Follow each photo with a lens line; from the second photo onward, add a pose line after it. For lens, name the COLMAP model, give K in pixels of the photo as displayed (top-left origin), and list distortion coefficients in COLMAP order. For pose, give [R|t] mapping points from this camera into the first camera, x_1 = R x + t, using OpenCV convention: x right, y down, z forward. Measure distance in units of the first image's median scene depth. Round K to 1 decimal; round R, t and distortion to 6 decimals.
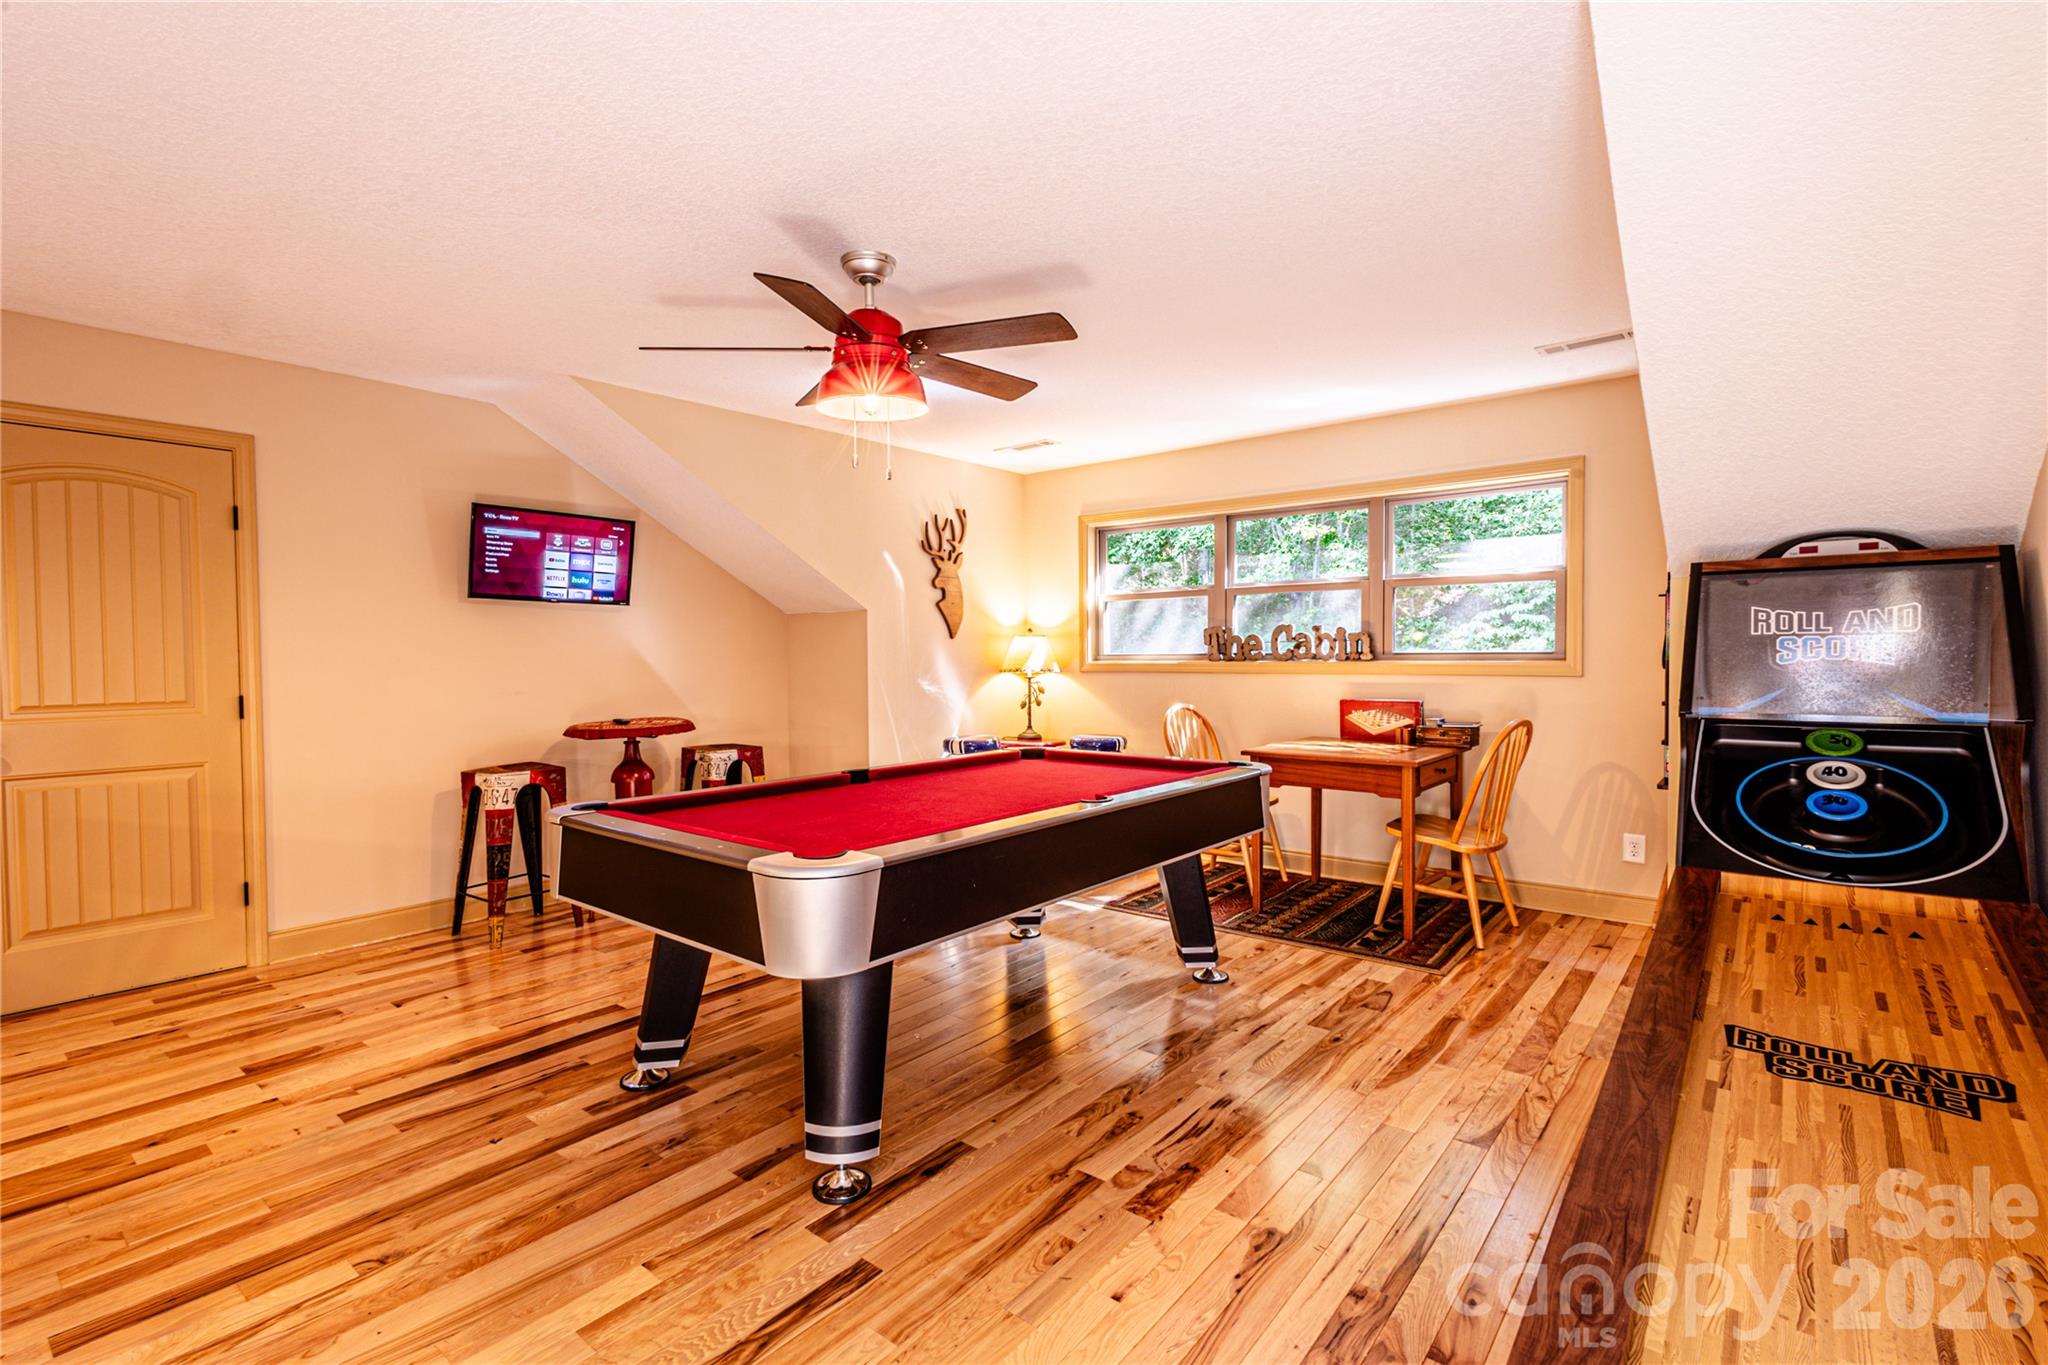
lens RADIAL K [[938.4, 0, 1036.5], [0, 938.4, 666.7], [0, 0, 1]] dist [0.011568, -0.003561]
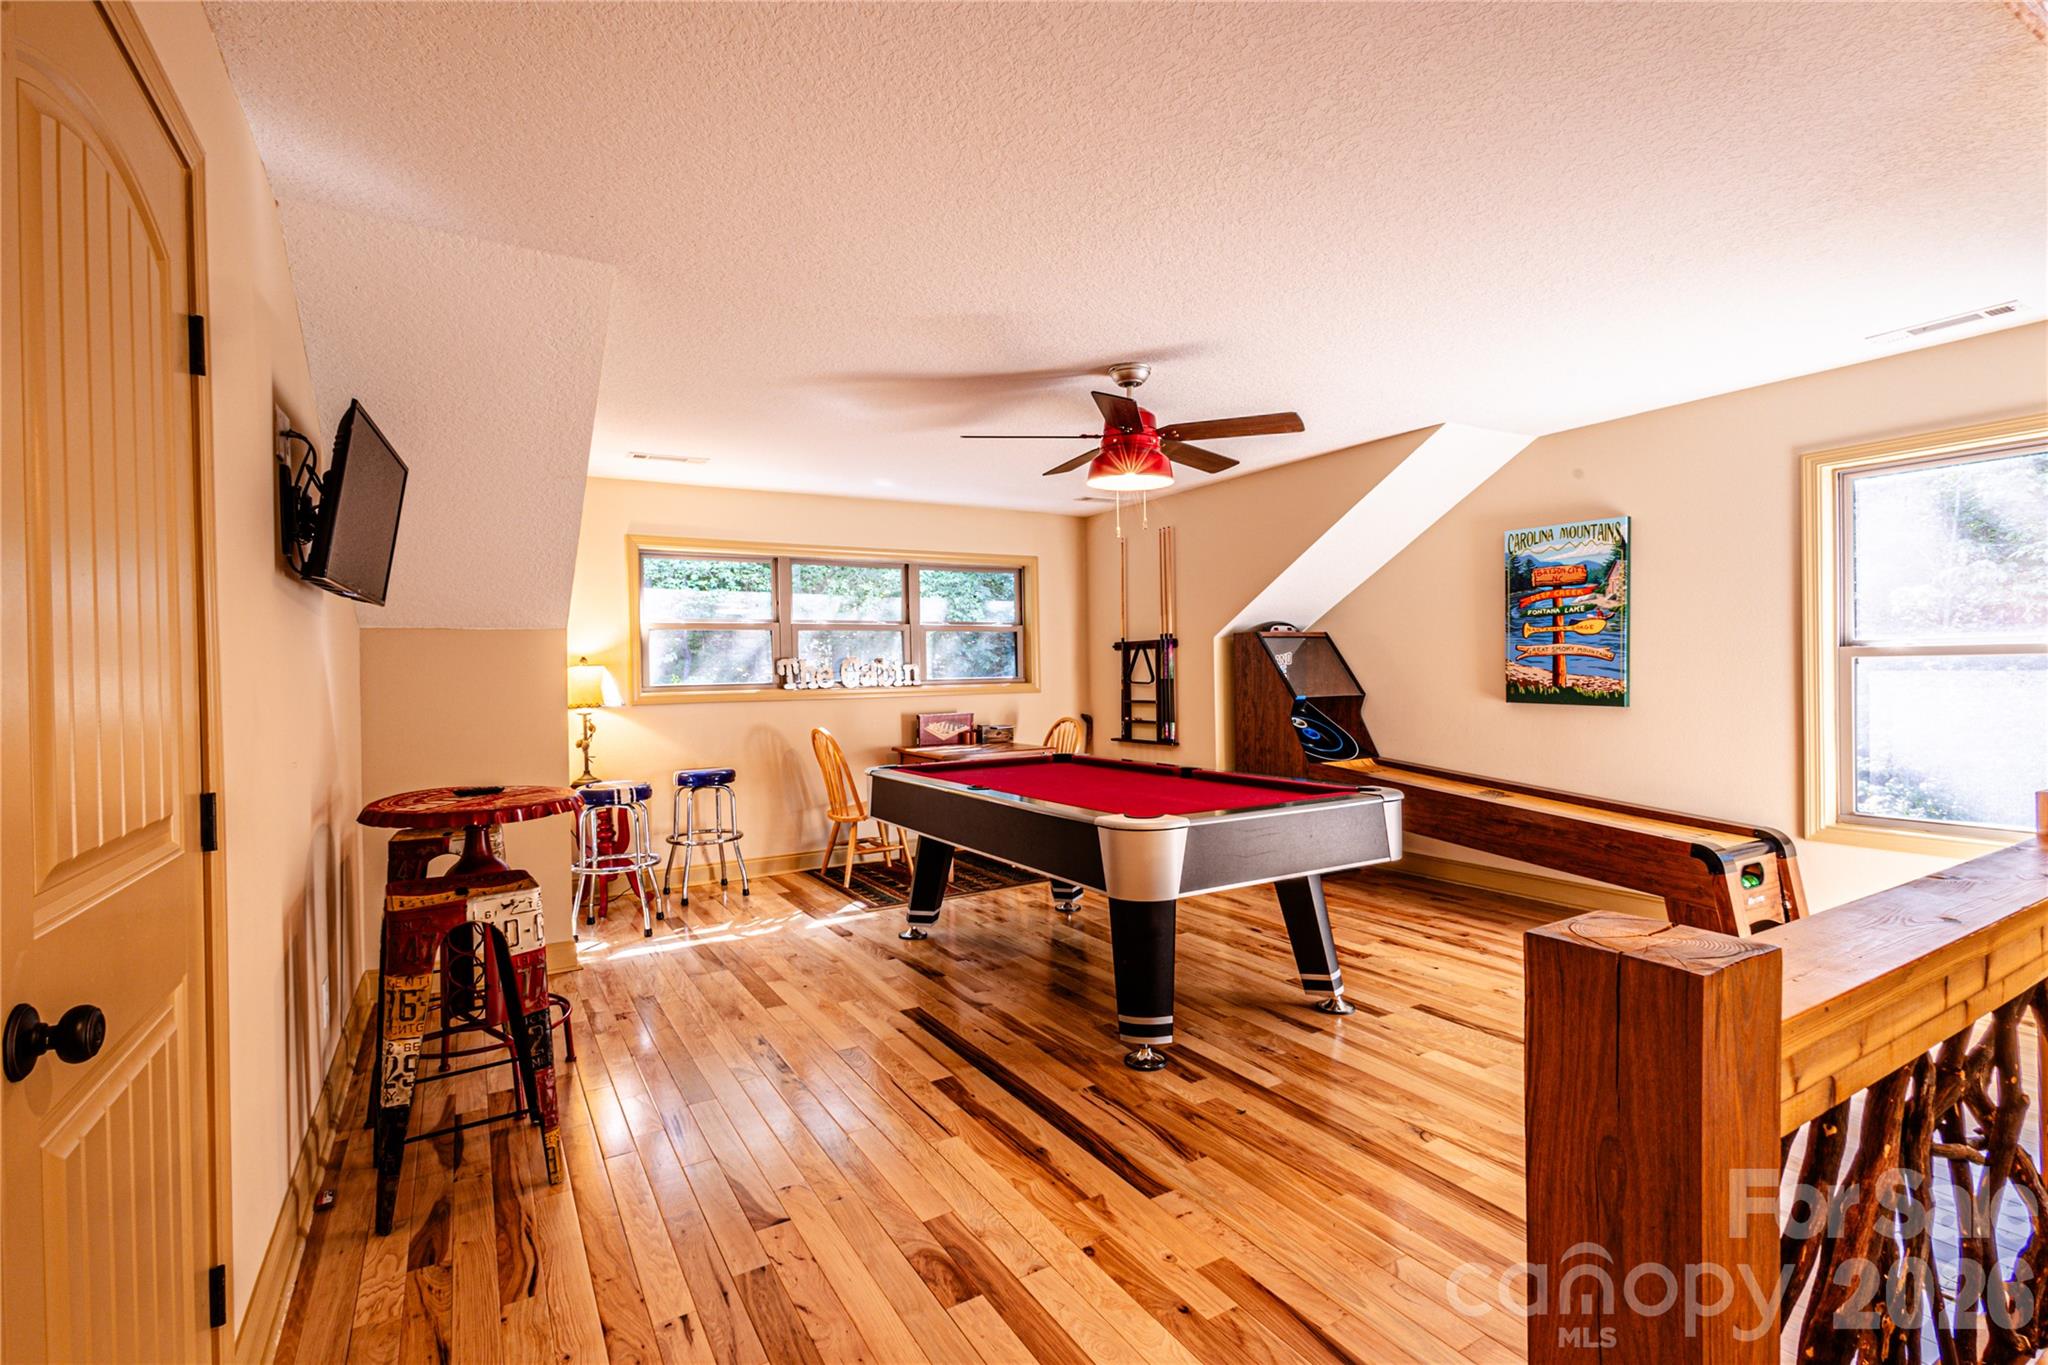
lens RADIAL K [[938.4, 0, 1040.0], [0, 938.4, 692.3], [0, 0, 1]] dist [0.011568, -0.003561]
pose [[0.339989, -0.015521, 0.940301, -1.361836], [0.040001, 0.999198, 0.002029, 0.012572], [-0.939578, 0.036923, 0.340337, 0.687755]]
